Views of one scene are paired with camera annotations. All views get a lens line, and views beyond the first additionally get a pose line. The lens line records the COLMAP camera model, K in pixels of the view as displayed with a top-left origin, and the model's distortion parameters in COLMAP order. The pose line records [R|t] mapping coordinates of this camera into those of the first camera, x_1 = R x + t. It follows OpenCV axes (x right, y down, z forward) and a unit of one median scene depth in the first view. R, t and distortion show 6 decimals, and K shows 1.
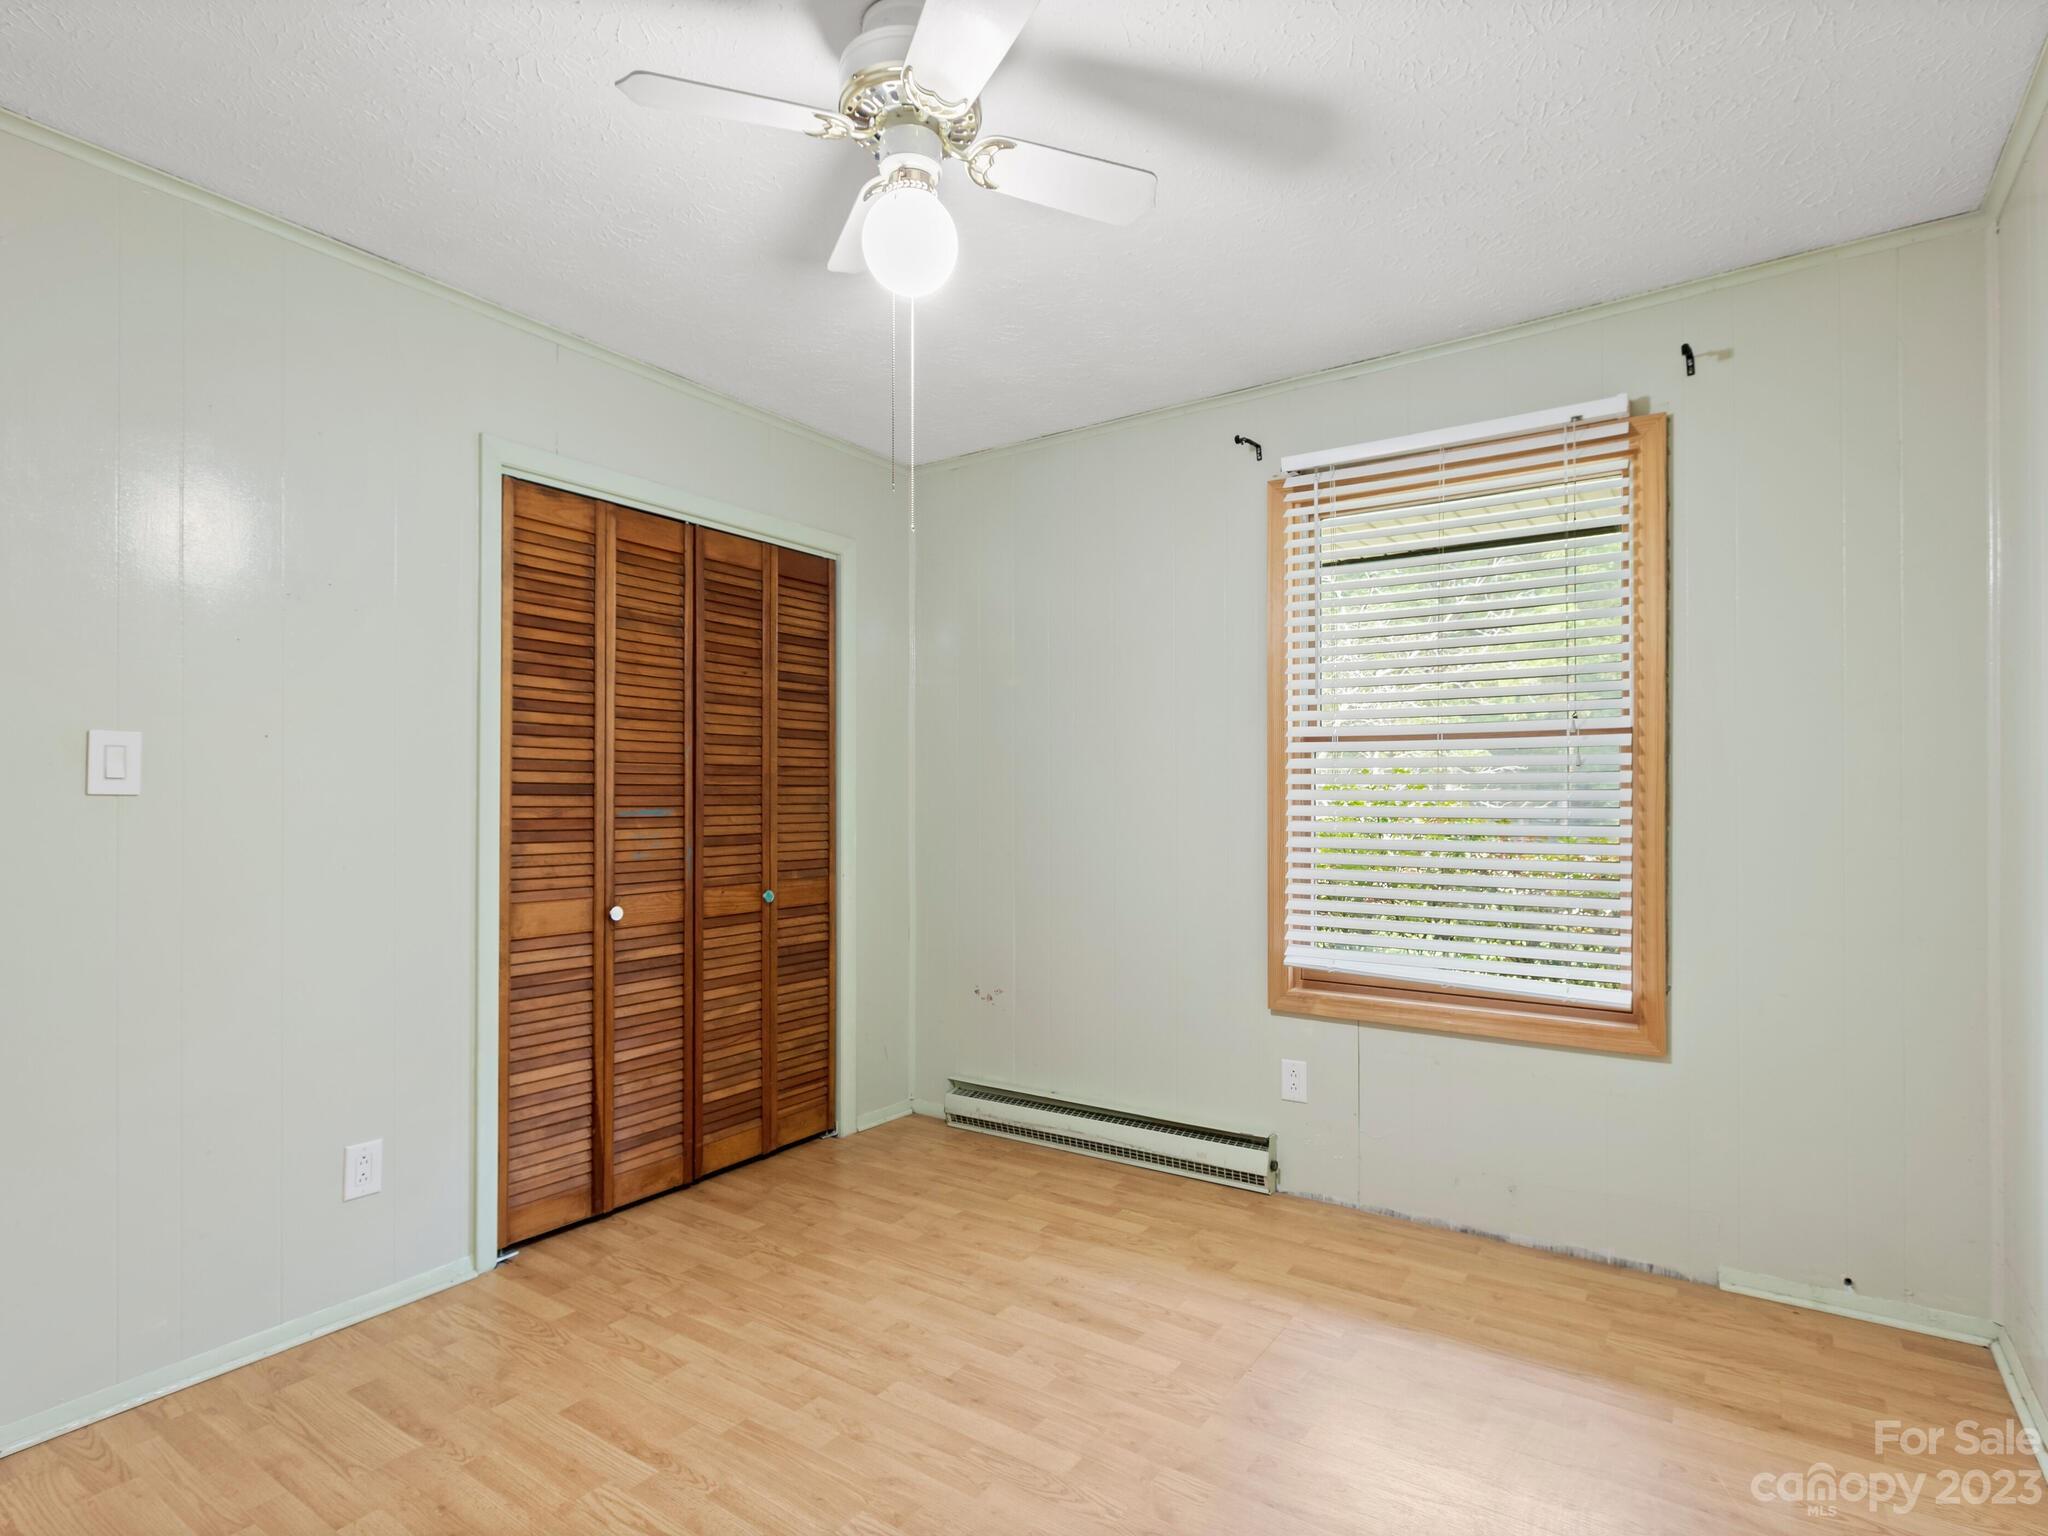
lens RADIAL K [[1009.6, 0, 1004.1], [0, 1009.6, 790.9], [0, 0, 1]] dist [-0.005621, -0.000932]
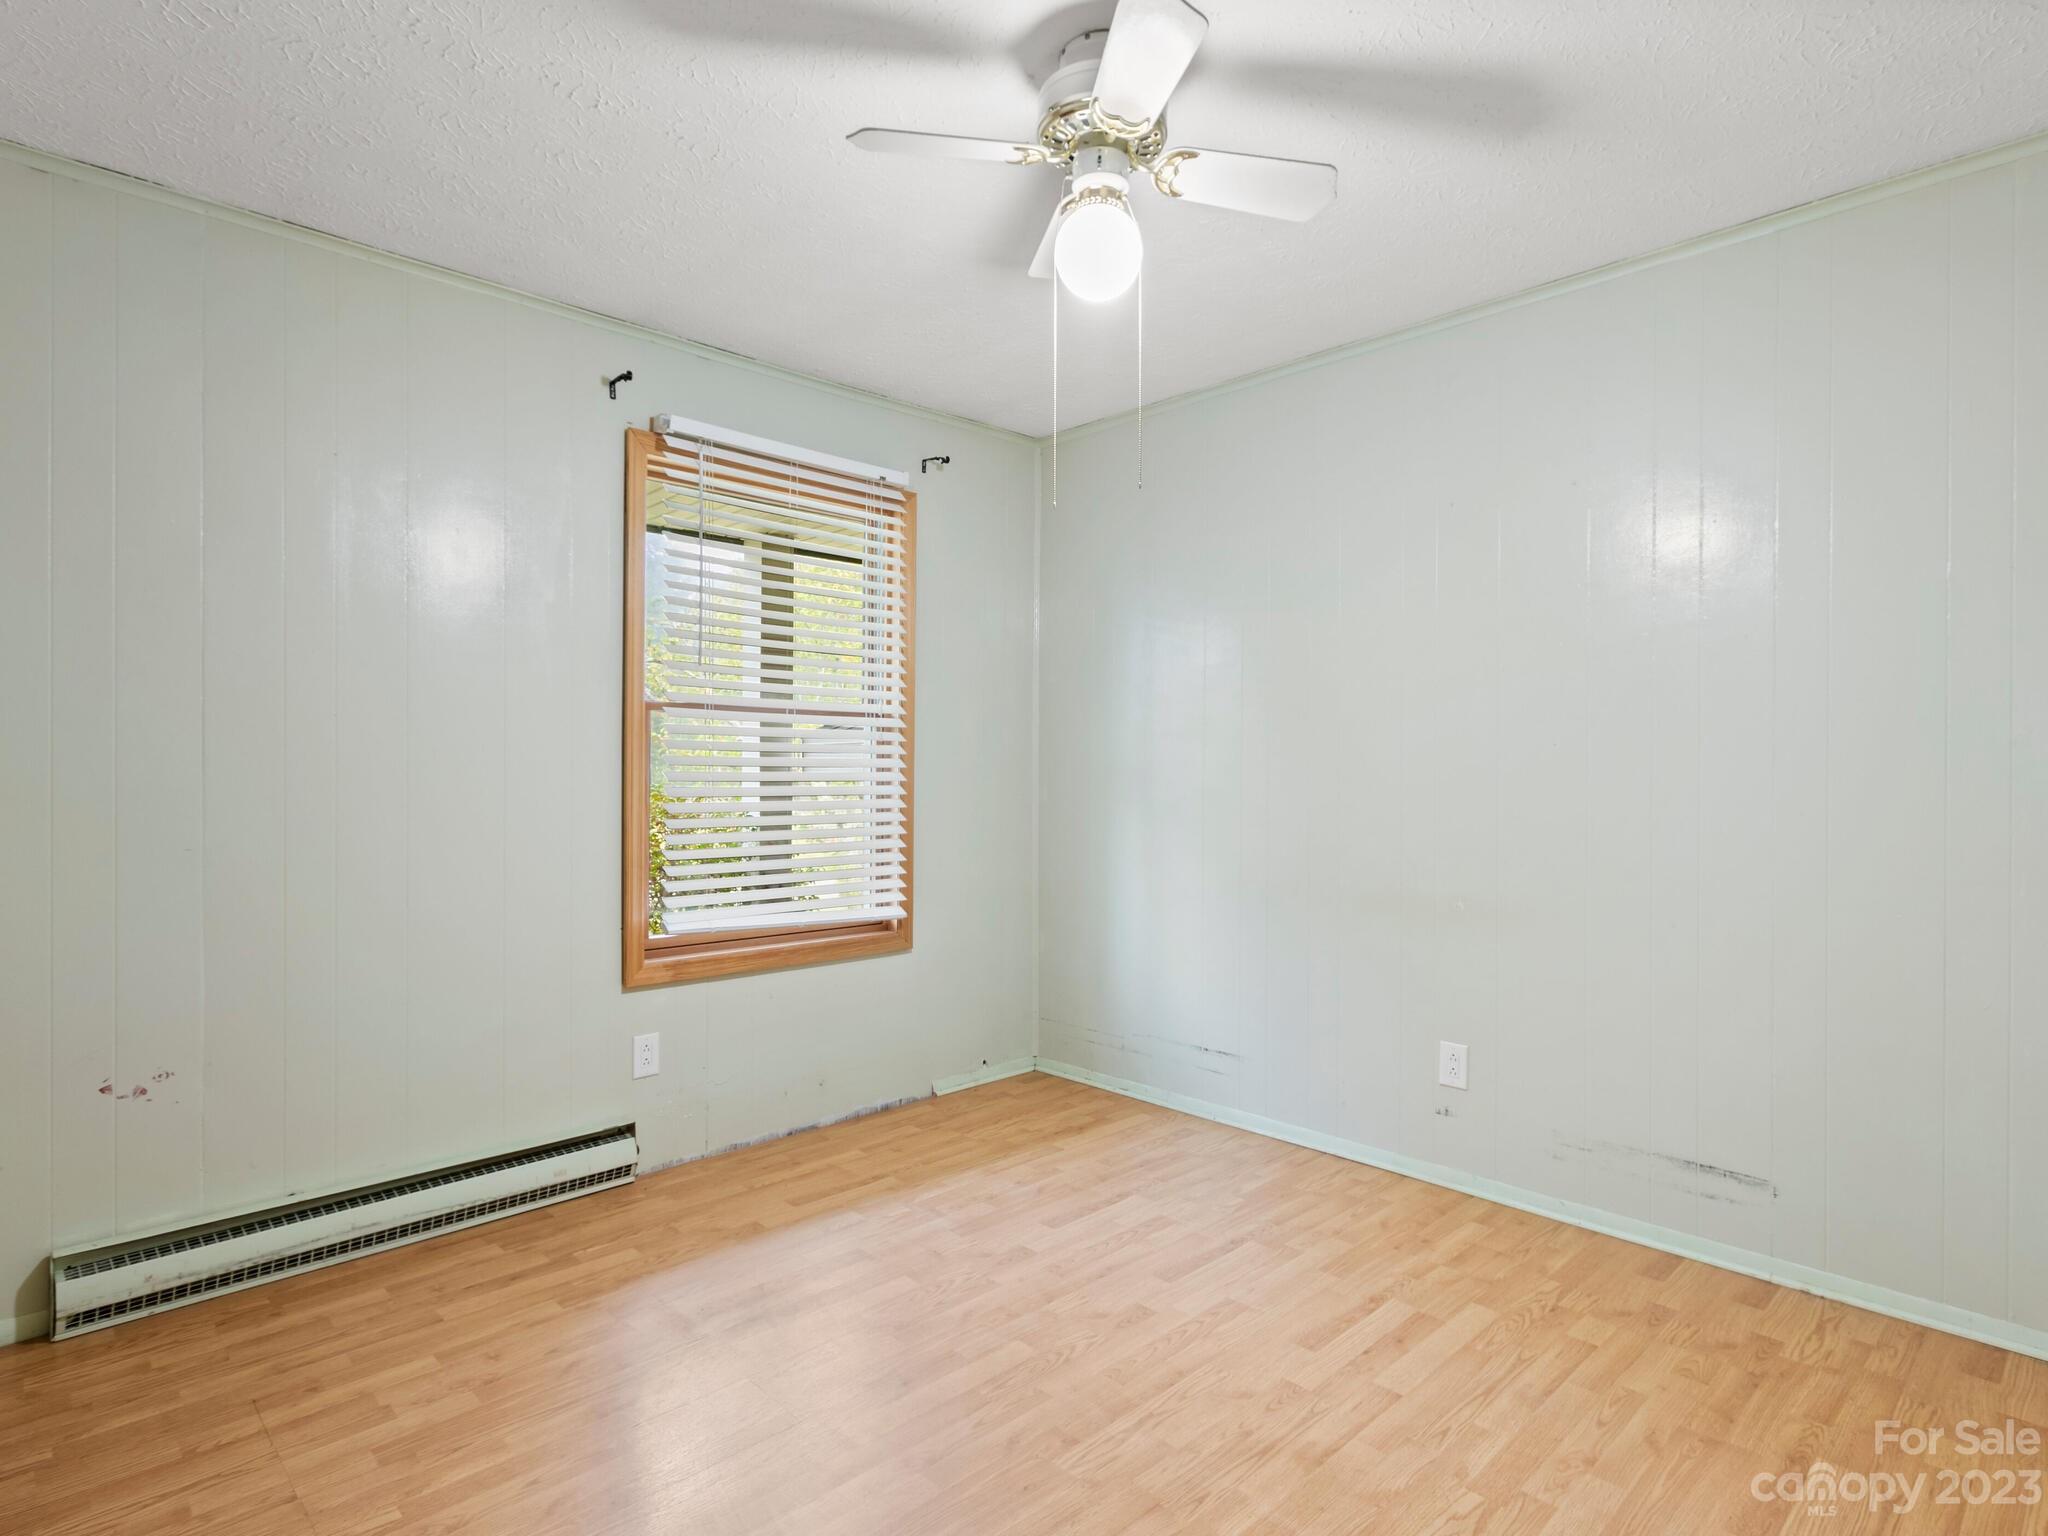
lens RADIAL K [[1094.5, 0, 1000.5], [0, 1094.5, 763.6], [0, 0, 1]] dist [-0.008809, -0.000369]
pose [[0.213709, 0.007581, 0.976868, -0.730667], [-0.008708, 0.999945, -0.005855, 0.011599], [-0.976858, -0.007255, 0.213764, 0.488889]]
